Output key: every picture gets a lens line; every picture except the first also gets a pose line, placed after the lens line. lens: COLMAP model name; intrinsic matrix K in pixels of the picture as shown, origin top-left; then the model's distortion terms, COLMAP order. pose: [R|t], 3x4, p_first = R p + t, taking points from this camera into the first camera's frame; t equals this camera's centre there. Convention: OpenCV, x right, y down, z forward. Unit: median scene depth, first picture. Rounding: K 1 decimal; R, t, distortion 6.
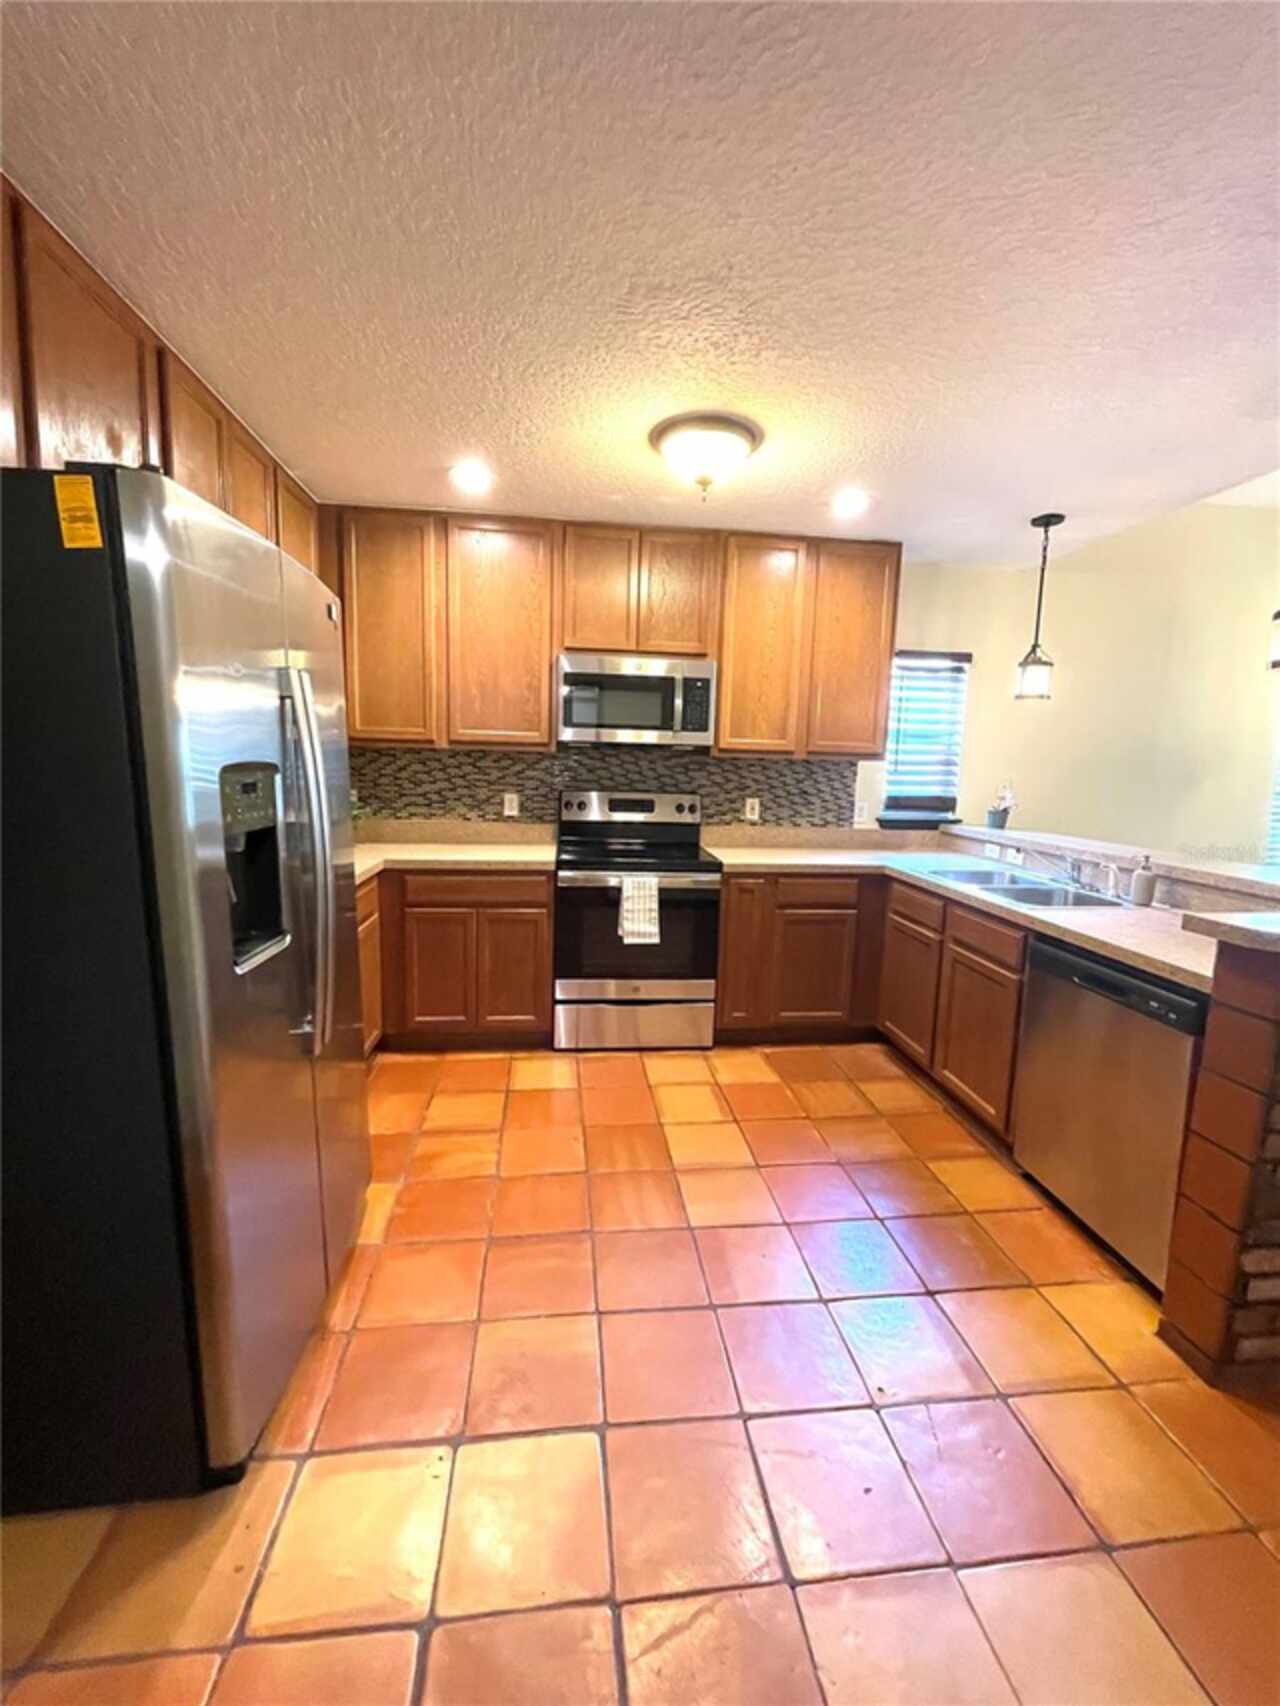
lens RADIAL K [[687.6, 0, 641.7], [0, 687.6, 850.7], [0, 0, 1]] dist [-0.003662, 0.001548]
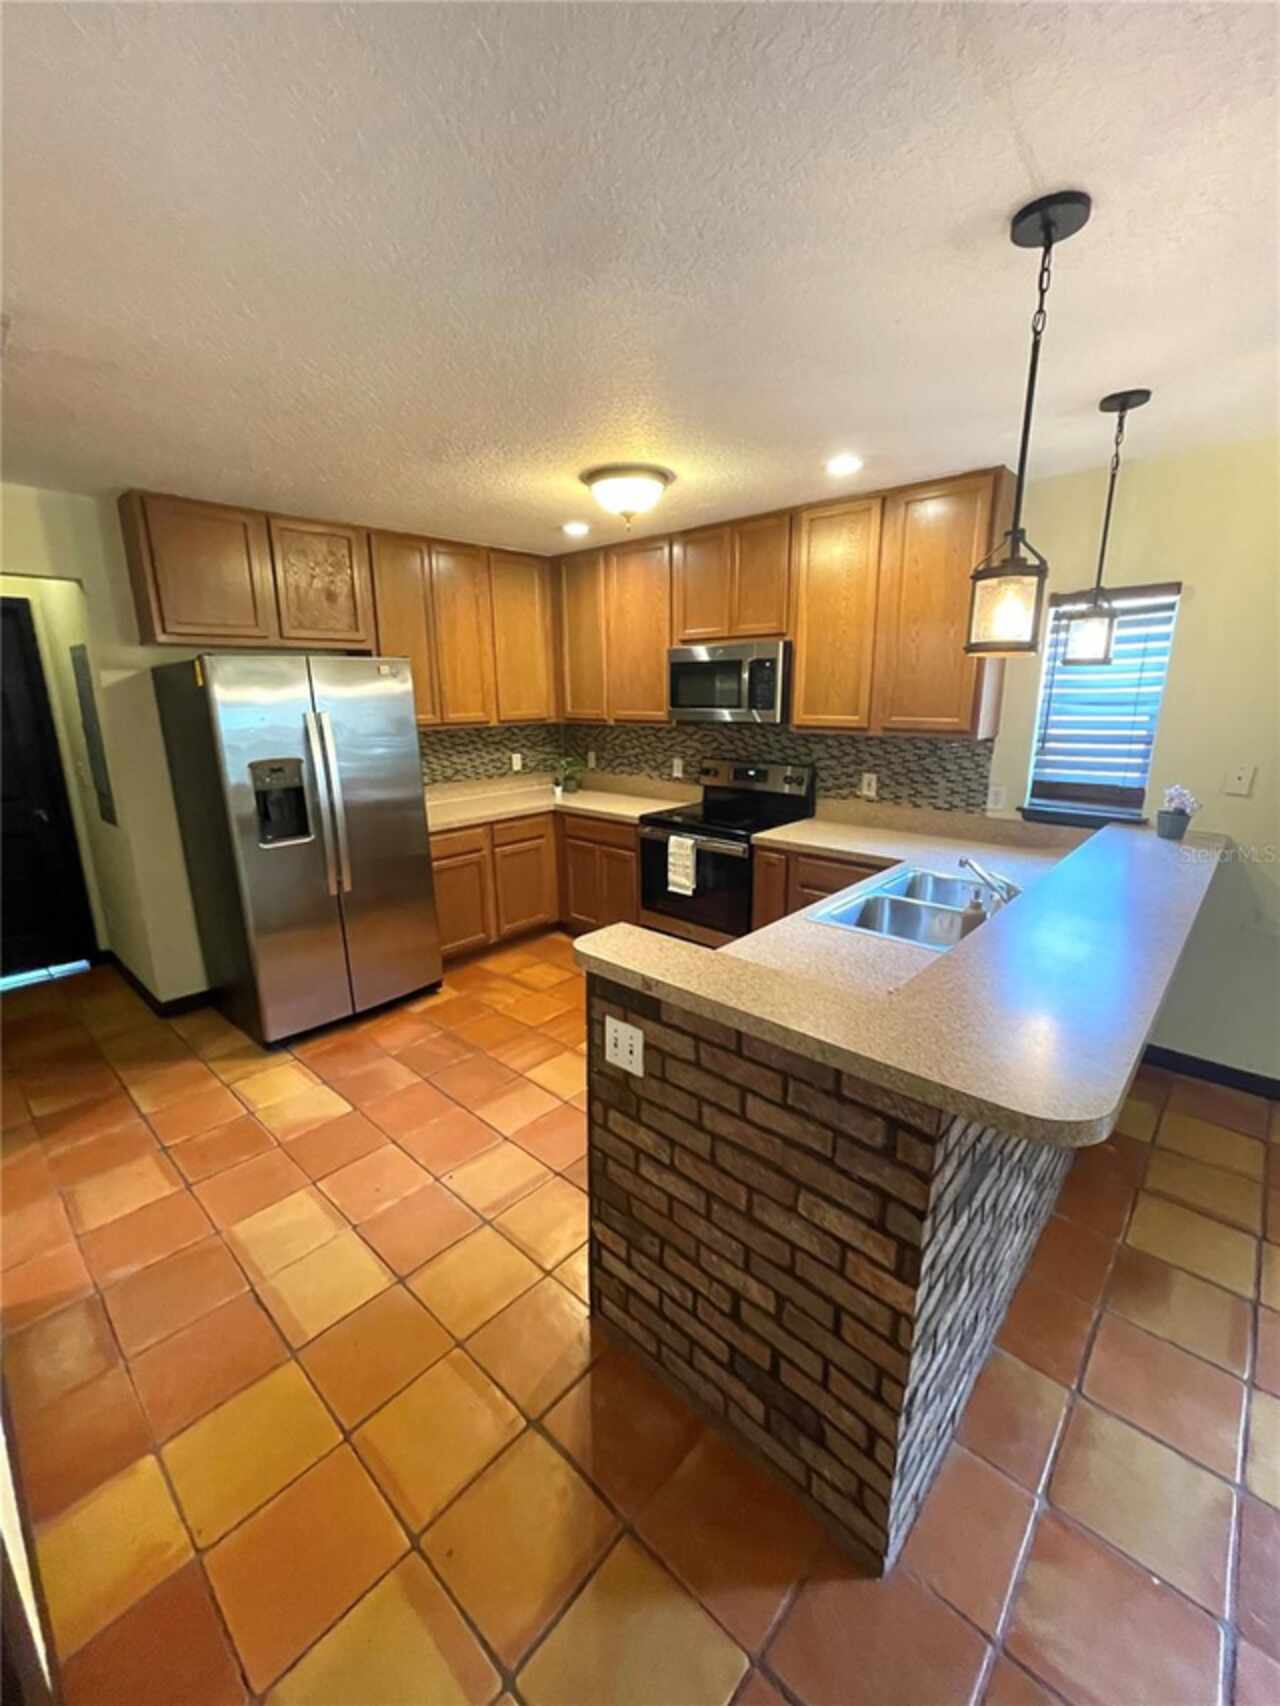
lens RADIAL K [[687.6, 0, 641.7], [0, 687.6, 850.7], [0, 0, 1]] dist [-0.003662, 0.001548]
pose [[0.652417, 0.141887, -0.744460, 0.771689], [-0.071431, 0.989458, 0.125982, -0.077323], [0.754487, -0.029015, 0.655674, 0.152005]]
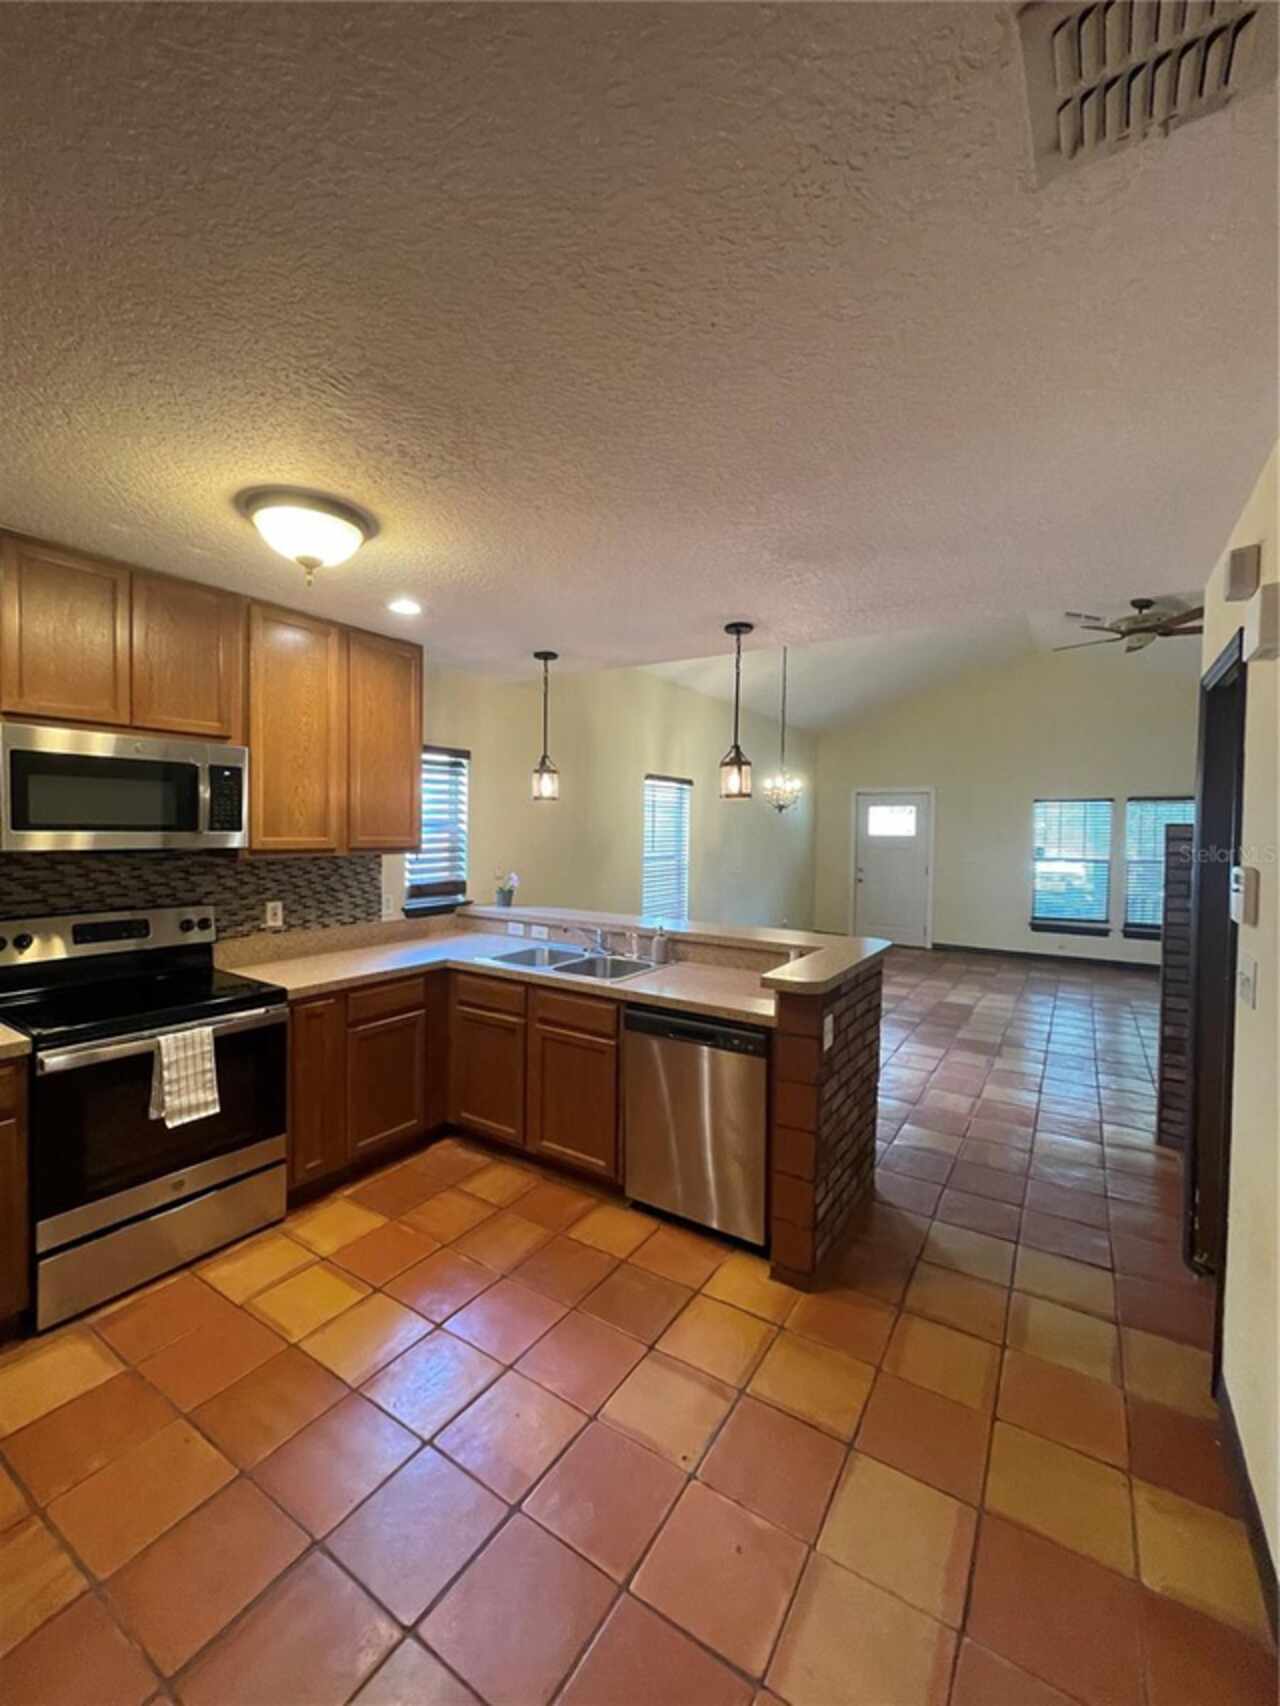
lens RADIAL K [[687.6, 0, 641.7], [0, 687.6, 850.7], [0, 0, 1]] dist [-0.003662, 0.001548]
pose [[0.632502, -0.044975, 0.773252, -0.234966], [0.104420, 0.994151, -0.027590, -0.077316], [-0.767488, 0.098193, 0.633499, 0.116596]]
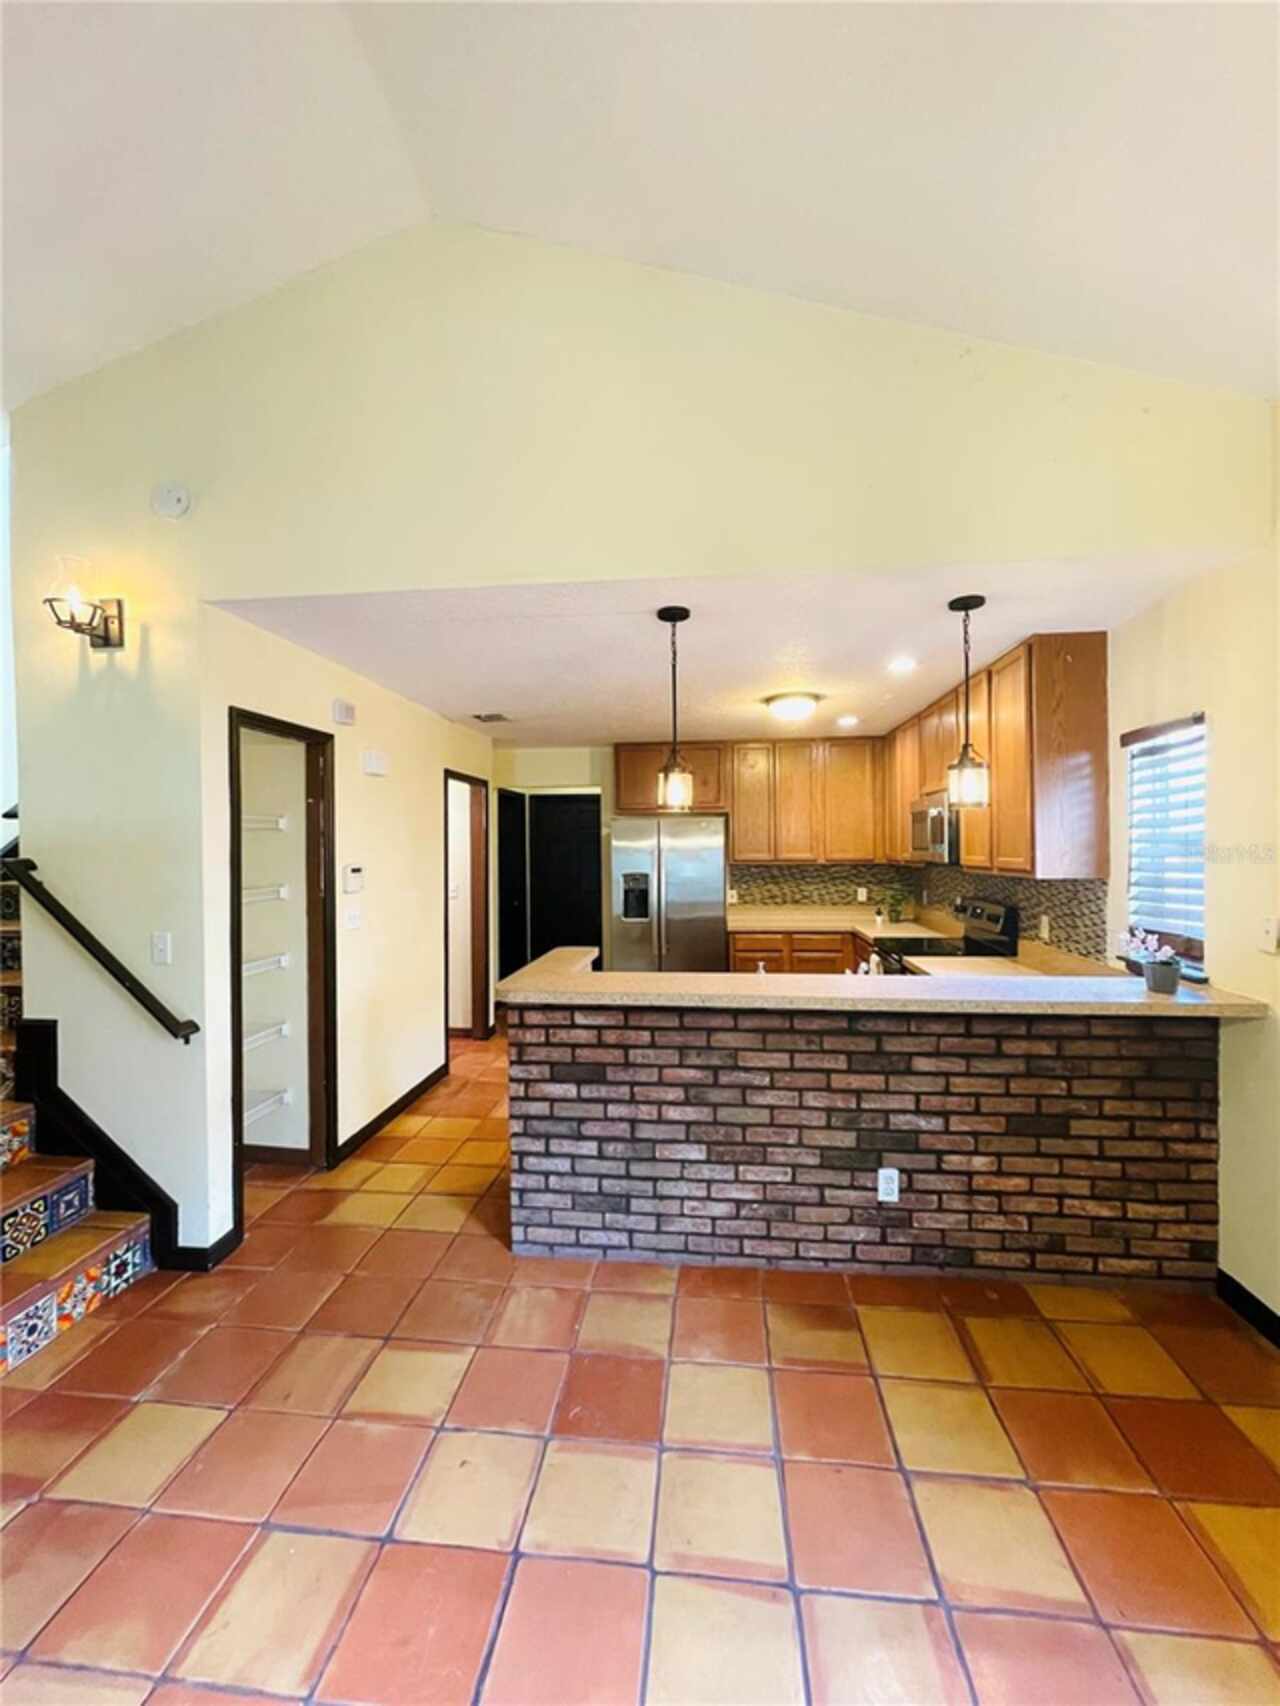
lens RADIAL K [[687.6, 0, 641.7], [0, 687.6, 850.7], [0, 0, 1]] dist [-0.003662, 0.001548]
pose [[-0.227501, -0.021110, -0.973549, 1.371988], [-0.125602, 0.992050, 0.007840, -0.116473], [0.965644, 0.124063, -0.228344, 0.760812]]
